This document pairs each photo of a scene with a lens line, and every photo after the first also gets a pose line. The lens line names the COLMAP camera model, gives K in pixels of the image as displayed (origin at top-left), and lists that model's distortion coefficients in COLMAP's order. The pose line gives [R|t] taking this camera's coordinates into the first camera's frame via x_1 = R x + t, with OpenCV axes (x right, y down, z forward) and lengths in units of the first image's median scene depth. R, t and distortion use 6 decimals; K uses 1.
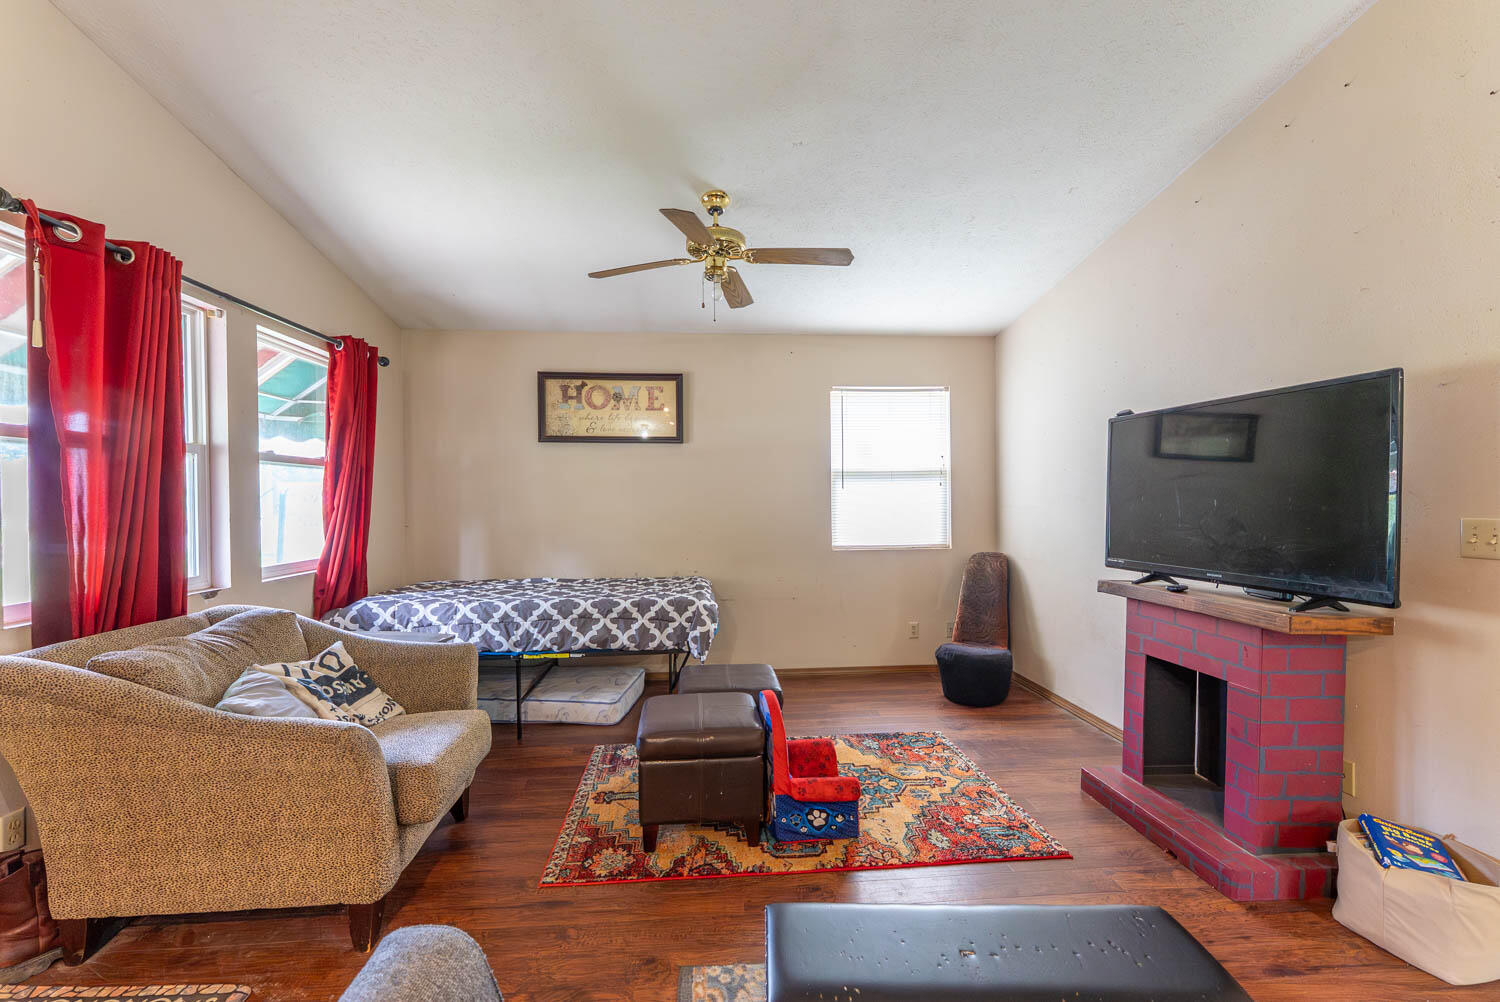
lens RADIAL K [[624.6, 0, 744.6], [0, 624.6, 507.7], [0, 0, 1]] dist [-0.000591, -0.000825]
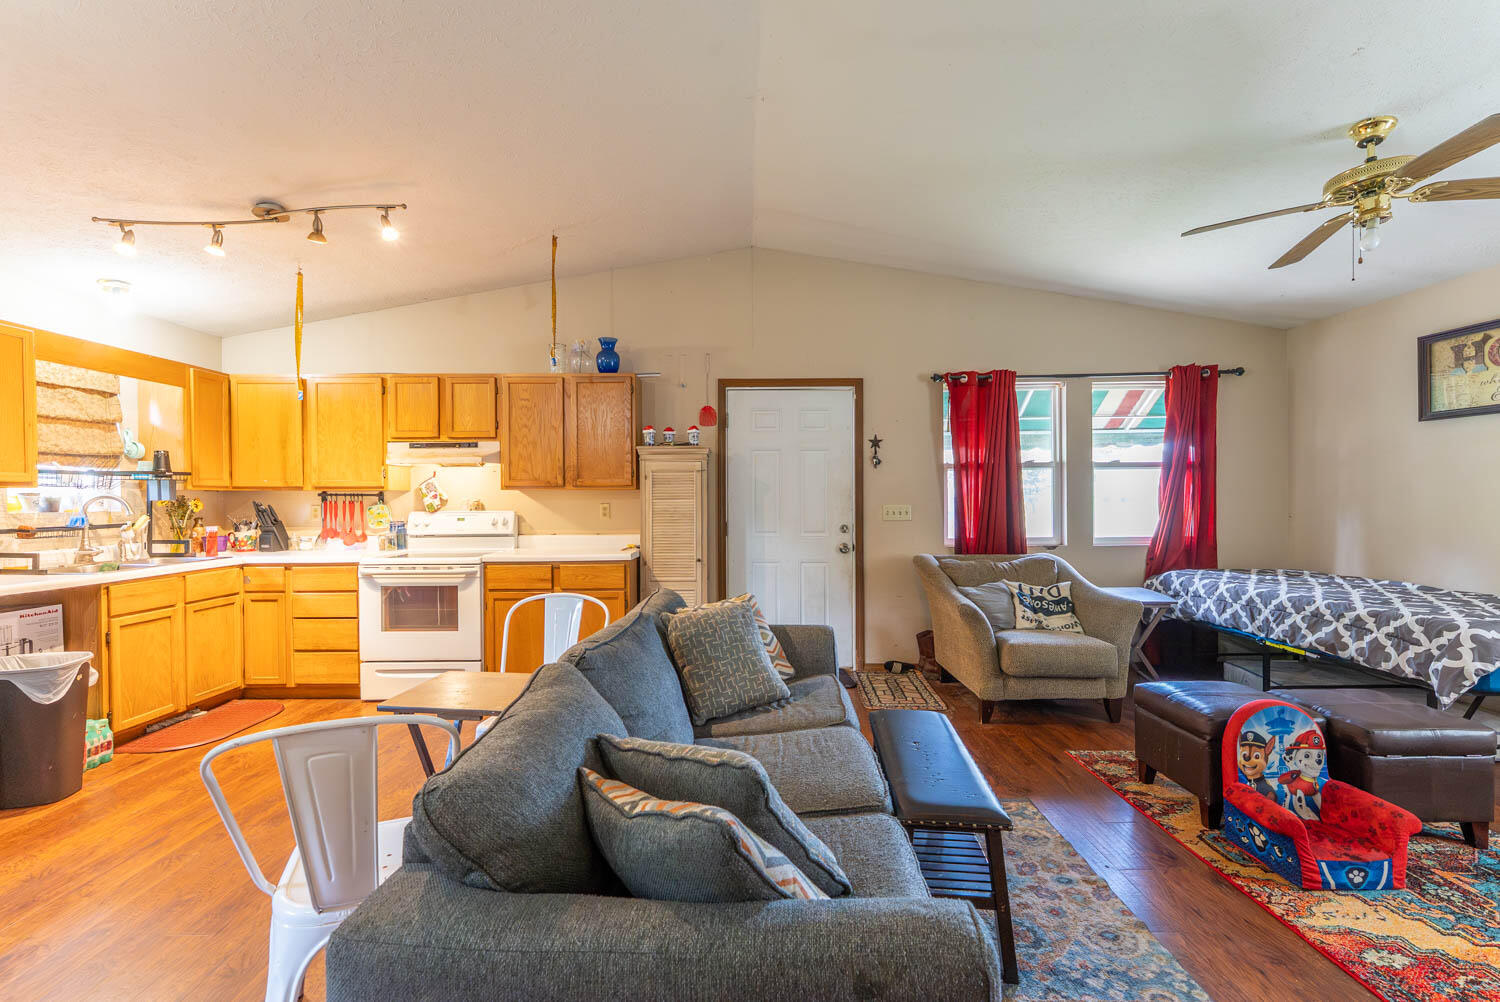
lens RADIAL K [[624.6, 0, 744.6], [0, 624.6, 505.7], [0, 0, 1]] dist [-0.000591, -0.000825]
pose [[-0.077296, 0.017634, -0.996852, 0.750530], [-0.003000, 0.999835, 0.017919, -0.005693], [0.997004, 0.004376, -0.077230, 0.213372]]
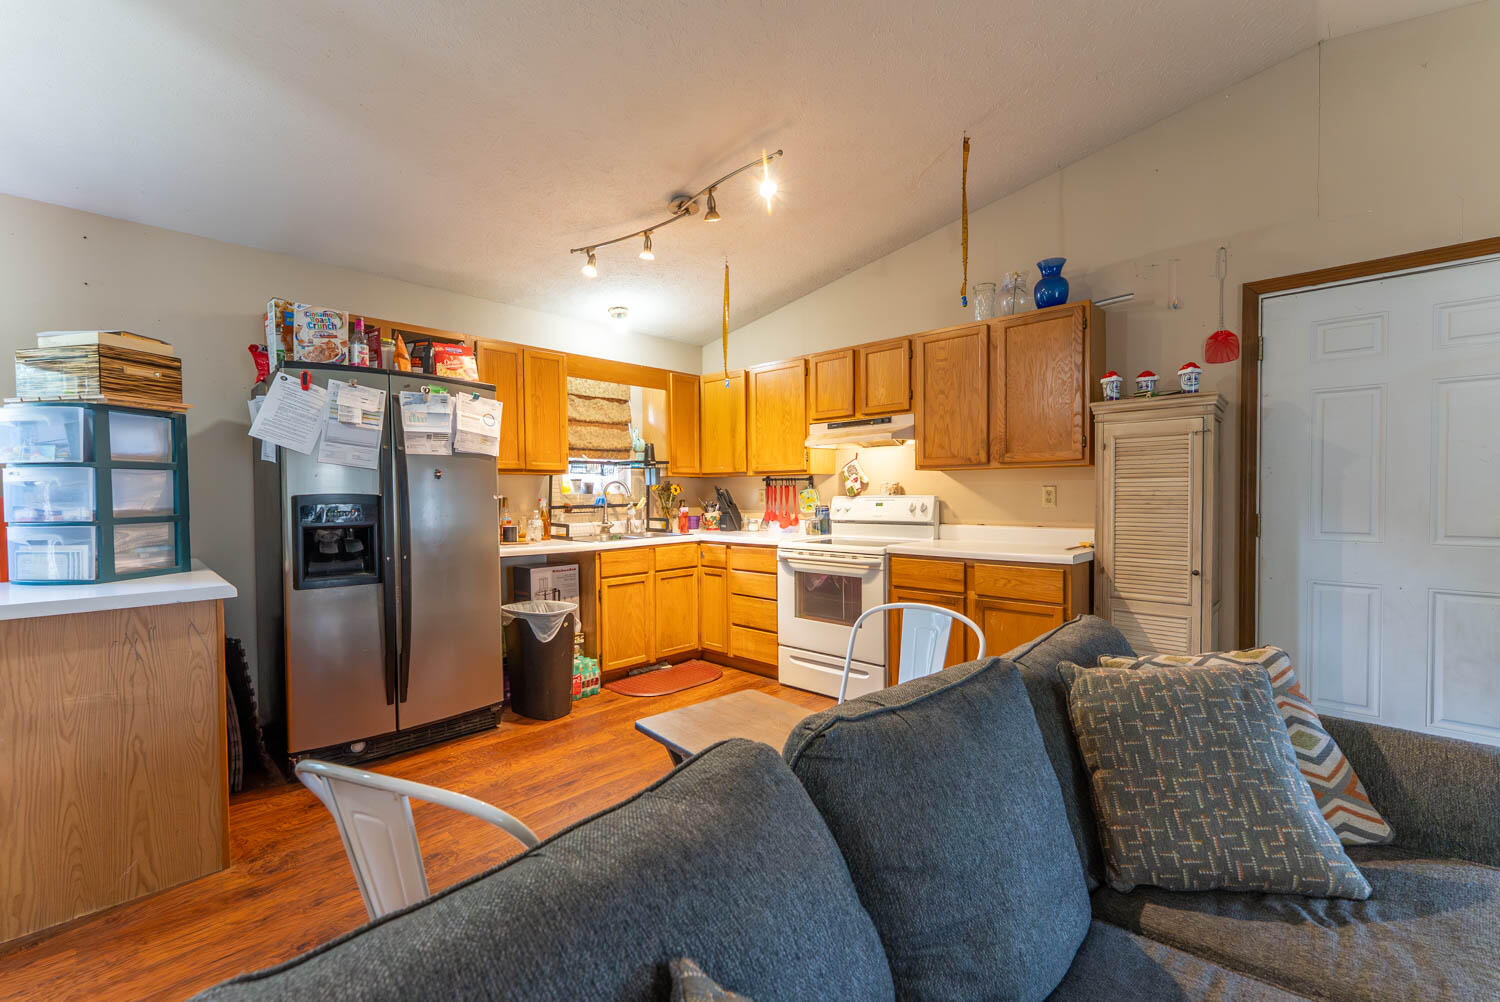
lens RADIAL K [[624.6, 0, 744.5], [0, 624.6, 505.8], [0, 0, 1]] dist [-0.000591, -0.000825]
pose [[-0.743195, 0.024770, -0.668616, 0.504857], [0.005719, 0.999513, 0.030671, 0.010762], [0.669051, 0.018970, -0.742975, 0.229007]]
